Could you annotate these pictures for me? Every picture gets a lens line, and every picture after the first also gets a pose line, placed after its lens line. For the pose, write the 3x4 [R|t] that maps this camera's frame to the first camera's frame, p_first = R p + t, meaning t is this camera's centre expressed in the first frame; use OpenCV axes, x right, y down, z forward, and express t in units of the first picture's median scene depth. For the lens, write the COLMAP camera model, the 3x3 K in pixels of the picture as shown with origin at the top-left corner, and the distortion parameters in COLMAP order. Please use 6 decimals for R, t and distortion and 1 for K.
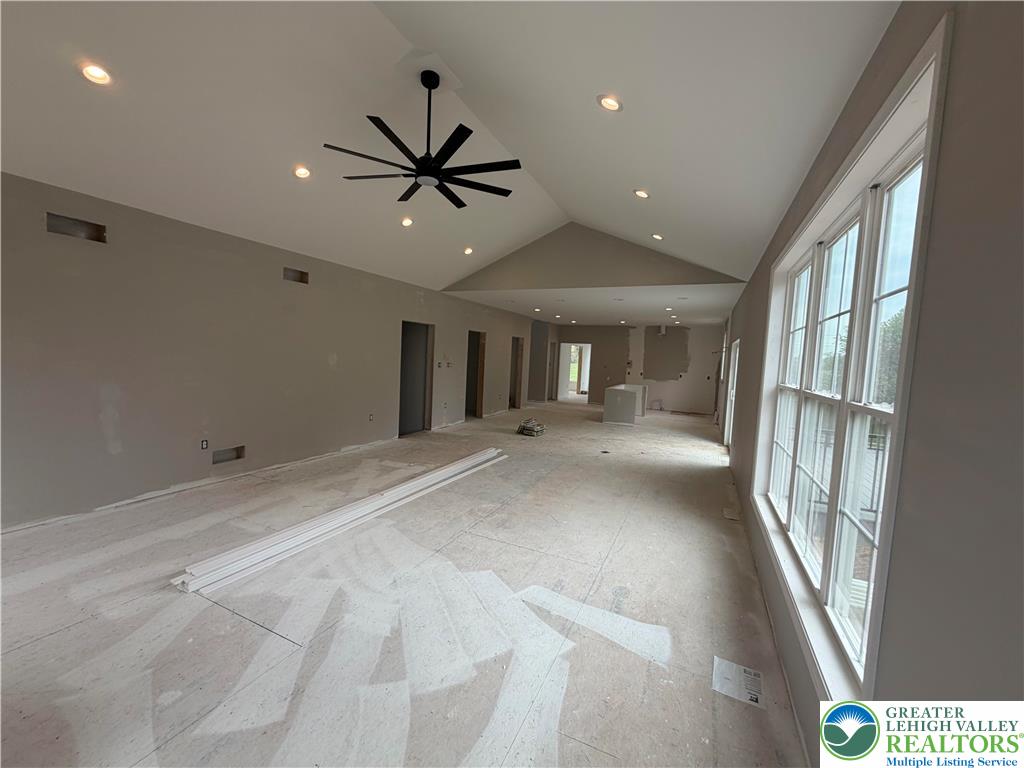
lens RADIAL K [[407.8, 0, 507.7], [0, 407.8, 383.5], [0, 0, 1]] dist [-0.000552, -0.000154]
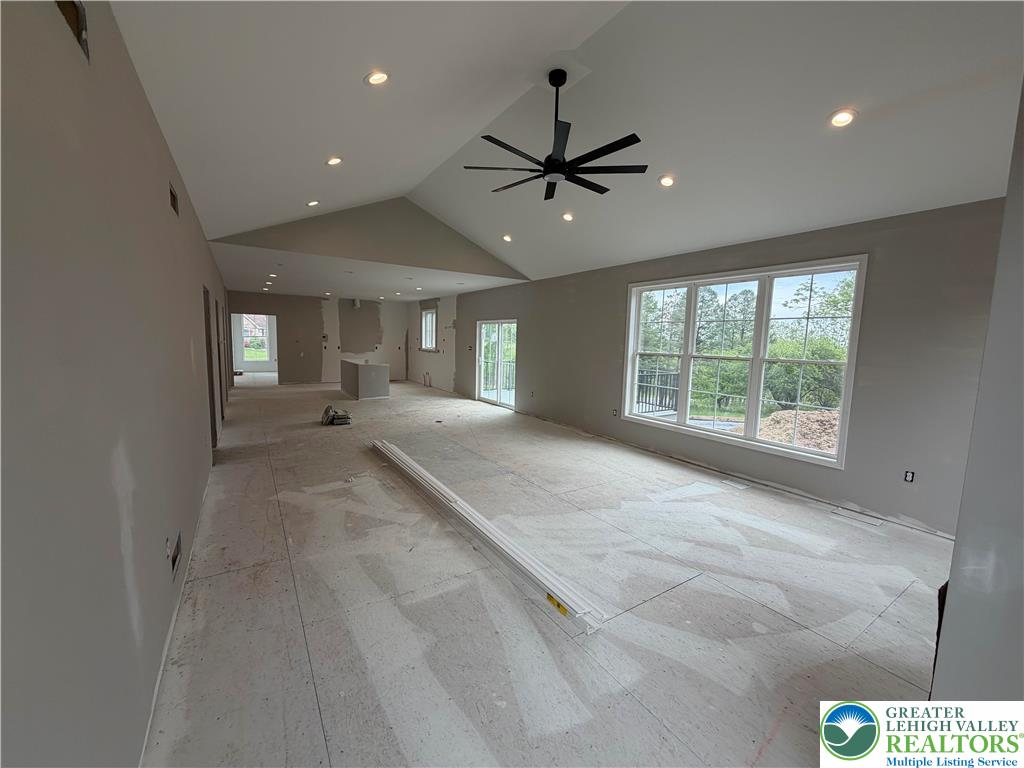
lens RADIAL K [[407.8, 0, 506.0], [0, 407.8, 383.7], [0, 0, 1]] dist [-0.000552, -0.000154]
pose [[0.529124, -0.126661, 0.839038, -0.909688], [0.058781, 0.991893, 0.112667, -0.073904], [-0.846506, -0.010295, 0.532279, 0.408603]]
